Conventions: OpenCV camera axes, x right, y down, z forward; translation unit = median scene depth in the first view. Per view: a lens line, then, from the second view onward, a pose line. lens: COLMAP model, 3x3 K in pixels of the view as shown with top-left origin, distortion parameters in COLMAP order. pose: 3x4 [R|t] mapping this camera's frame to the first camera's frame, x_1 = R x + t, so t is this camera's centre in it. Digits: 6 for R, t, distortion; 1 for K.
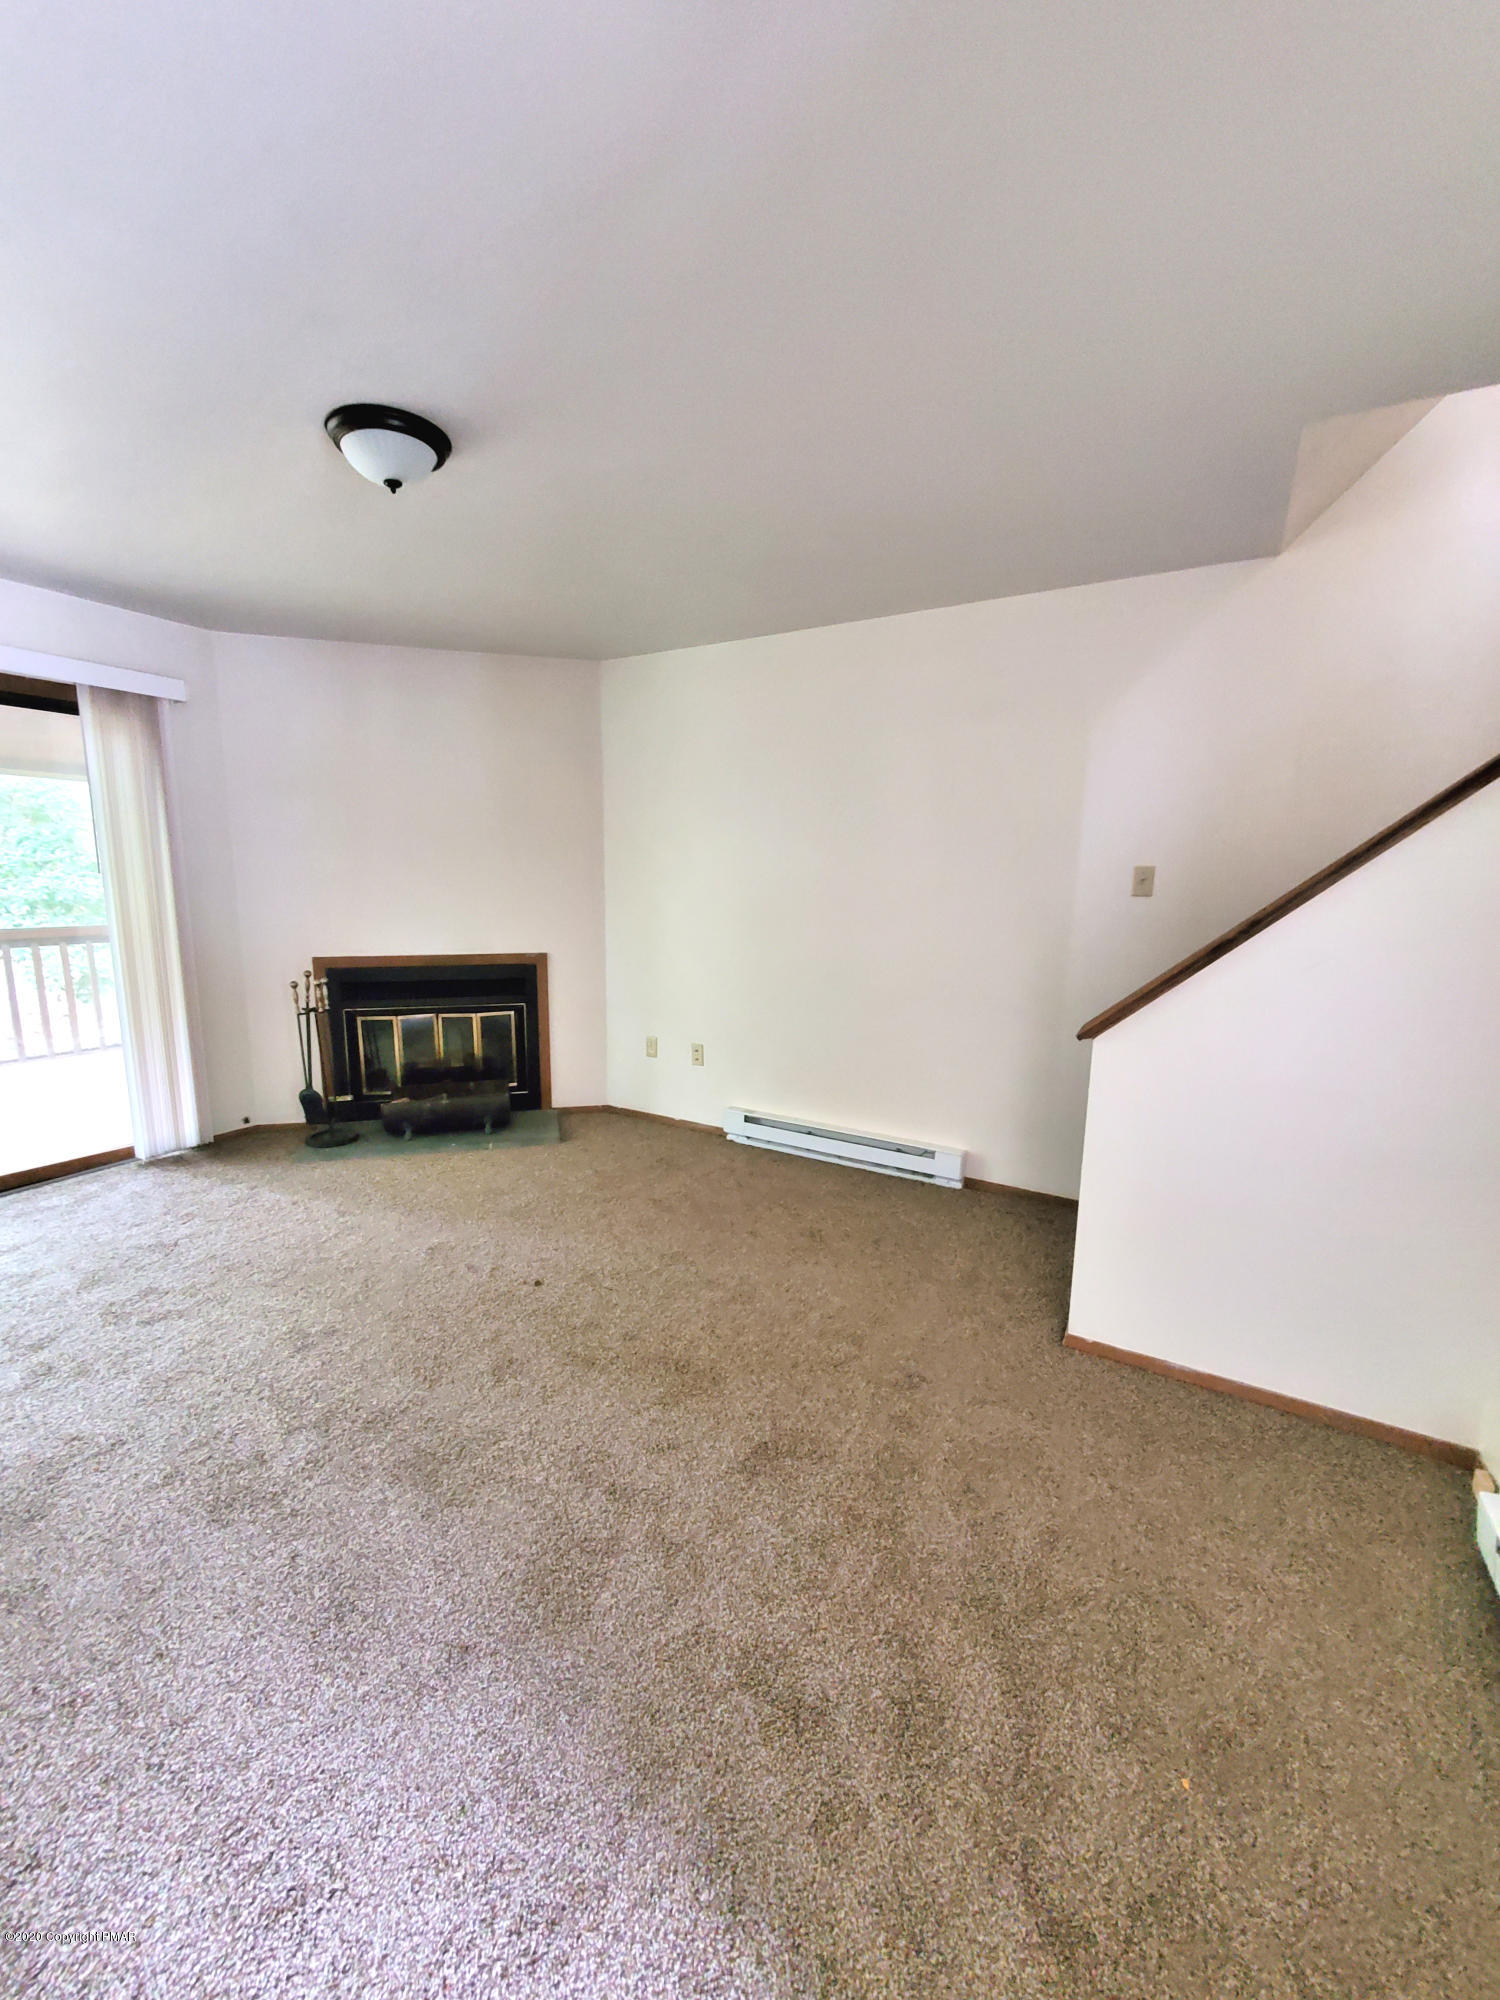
lens RADIAL K [[792.1, 0, 741.2], [0, 792.1, 1003.1], [0, 0, 1]] dist [-0.001053, -0.001405]
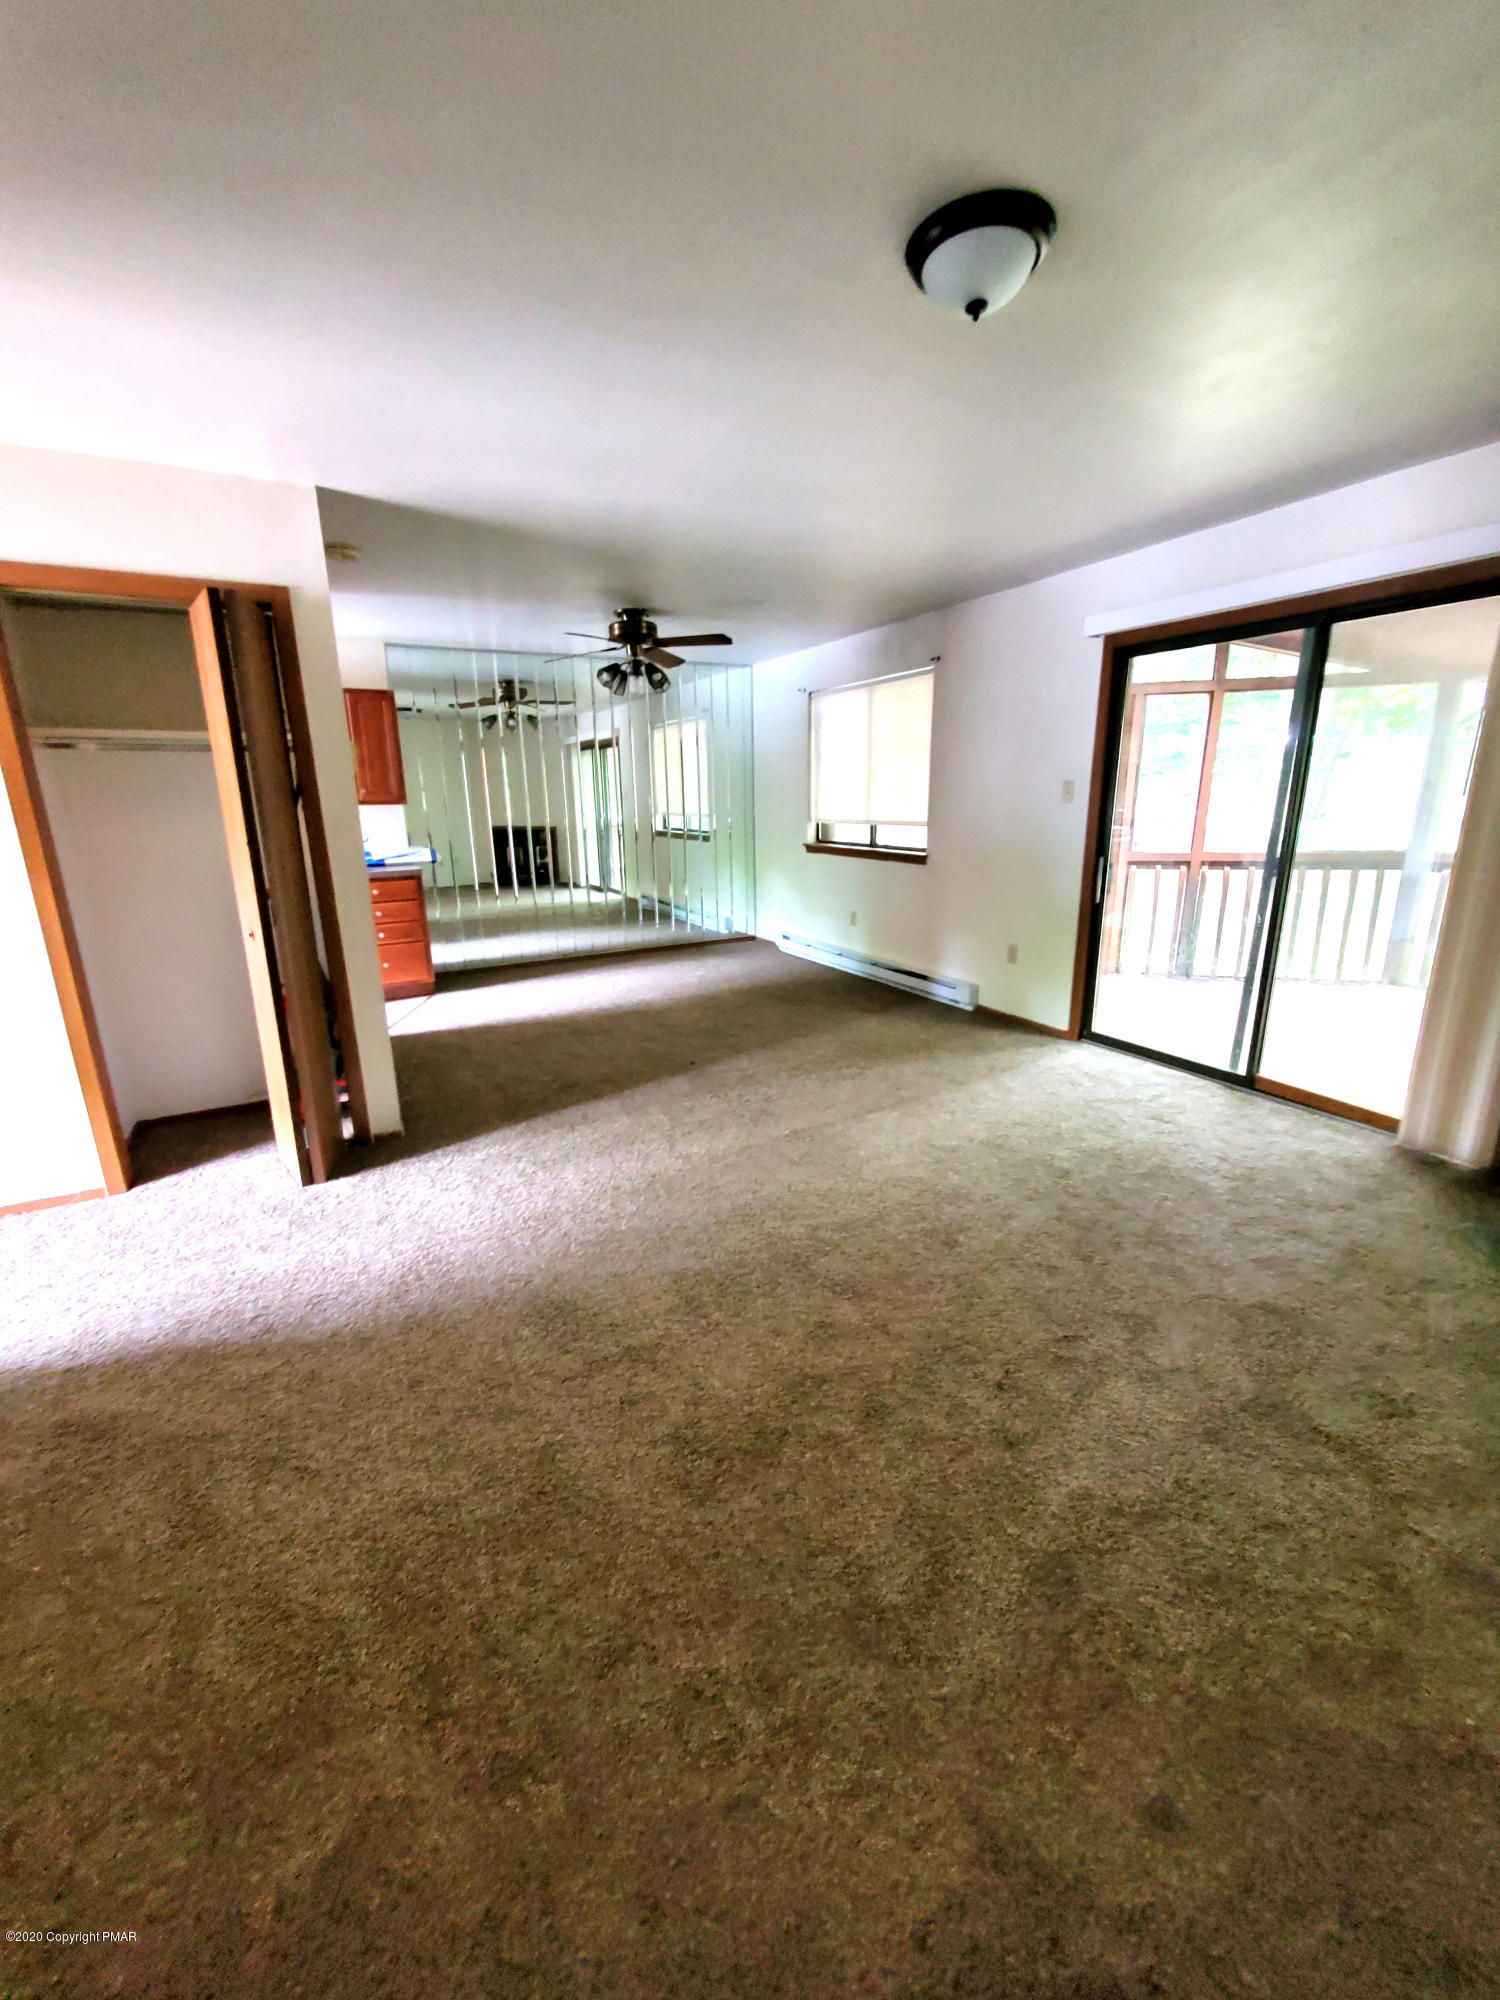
lens RADIAL K [[807.0, 0, 750.0], [0, 807.0, 1000.0], [0, 0, 1]] dist [0.019714, -0.000179]
pose [[-0.511863, 0.210499, -0.832878, 0.301239], [-0.129680, 0.939472, 0.317137, -0.133305], [0.849223, 0.270339, -0.453583, 0.788212]]
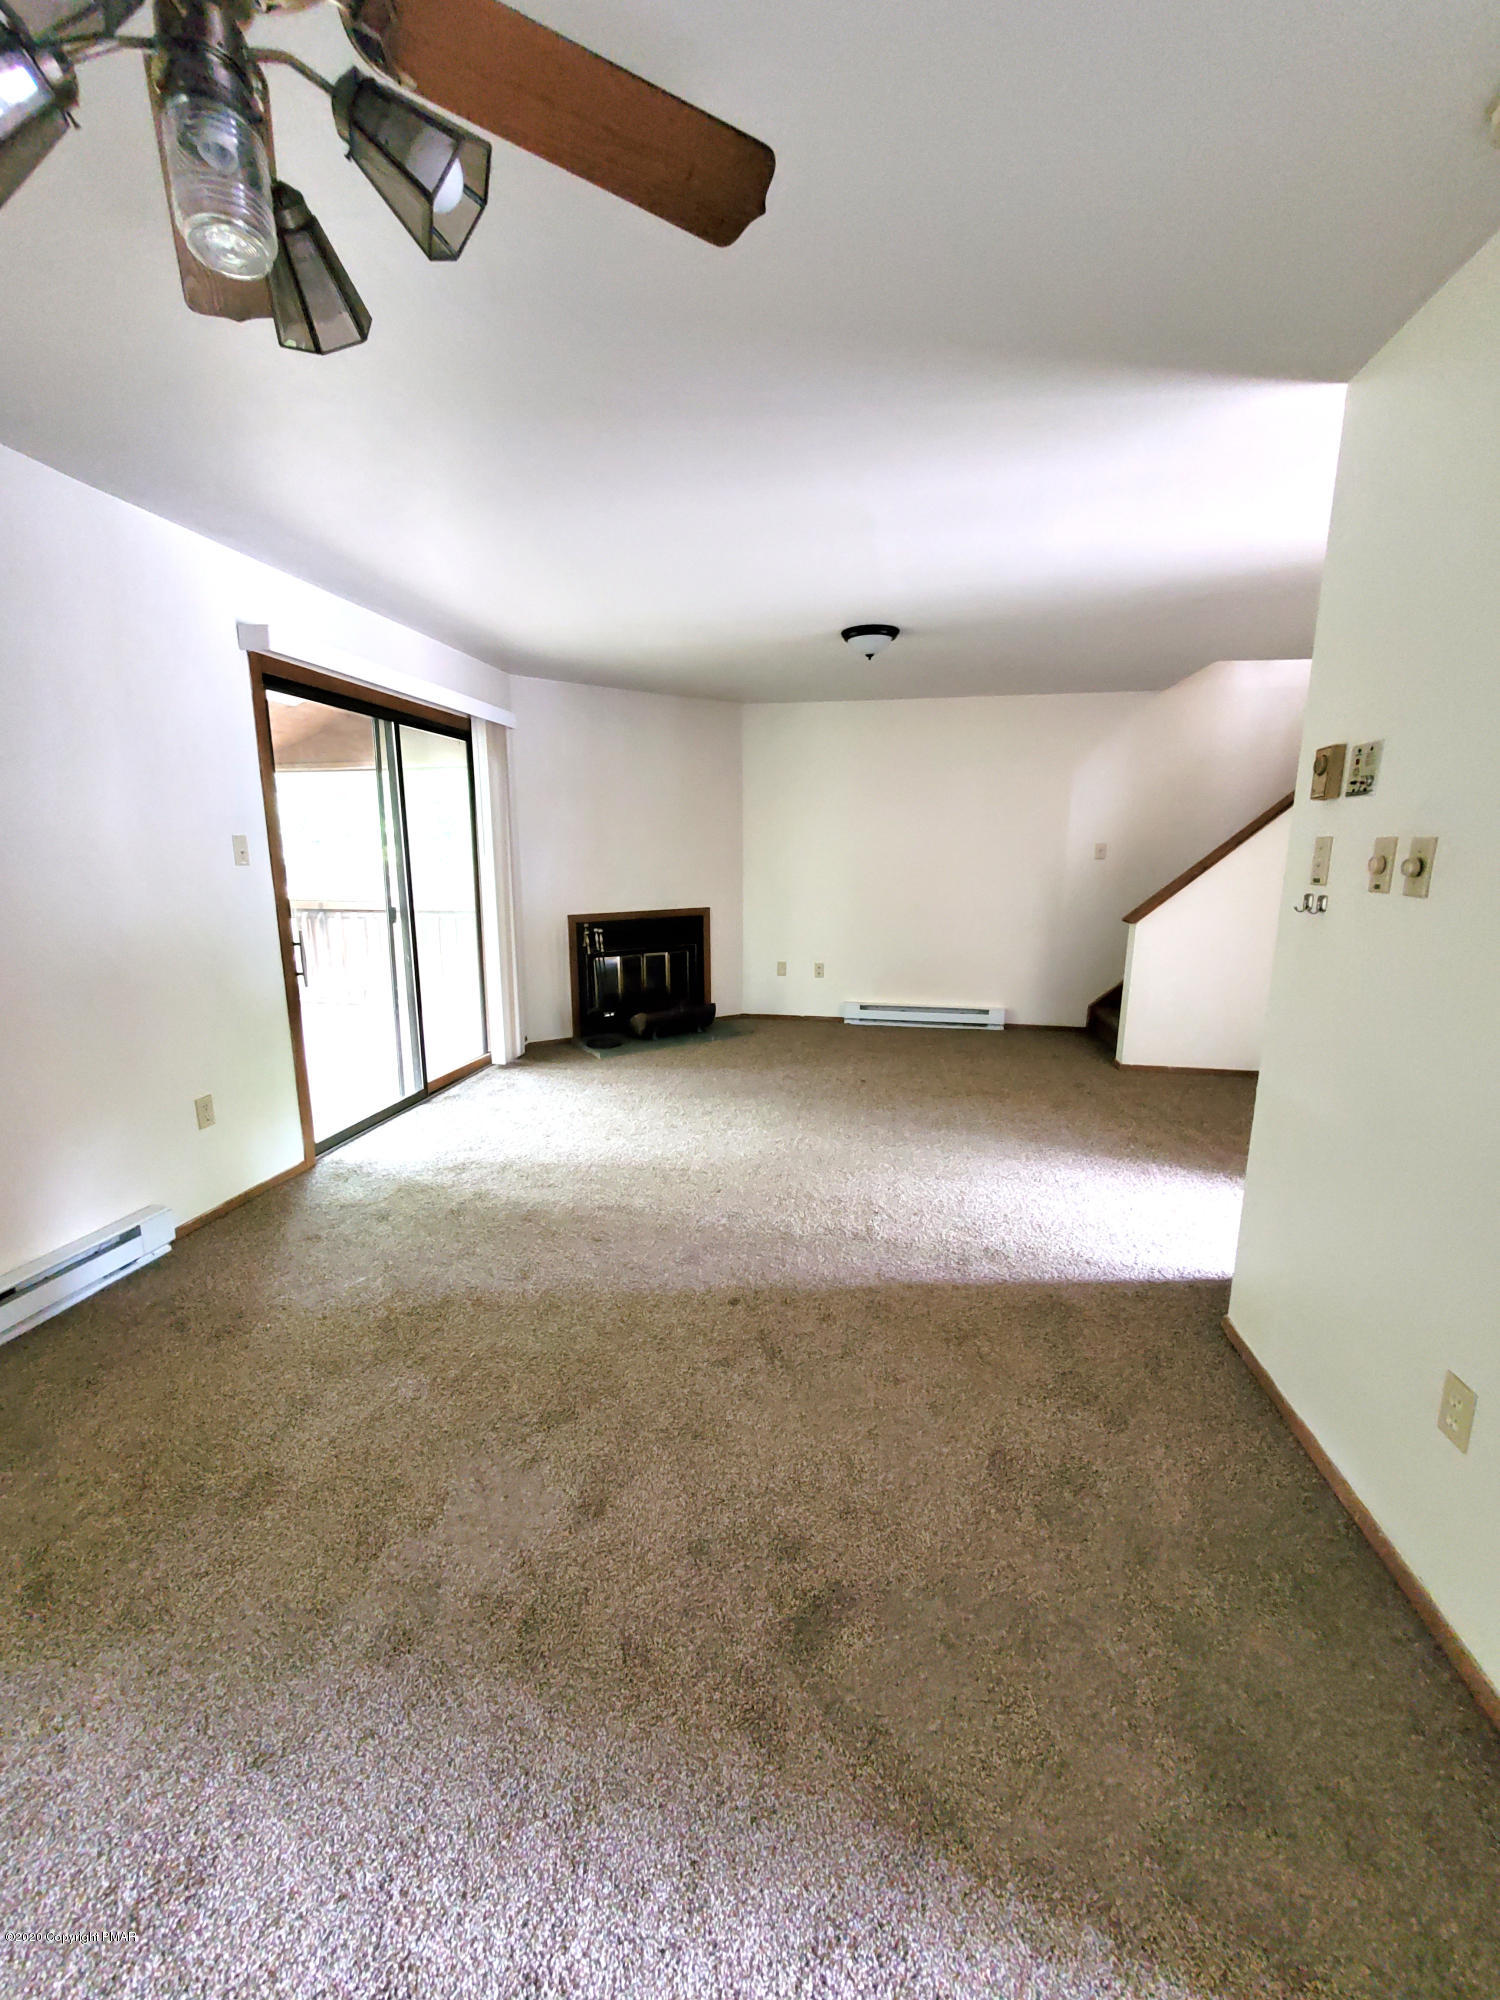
lens RADIAL K [[801.3, 0, 745.6], [0, 801.3, 1004.1], [0, 0, 1]] dist [0.001583, -0.000440]
pose [[0.937112, -0.075790, 0.340702, -0.851737], [0.063710, 0.996883, 0.046523, 0.059246], [-0.343166, -0.021891, 0.939020, -0.459945]]
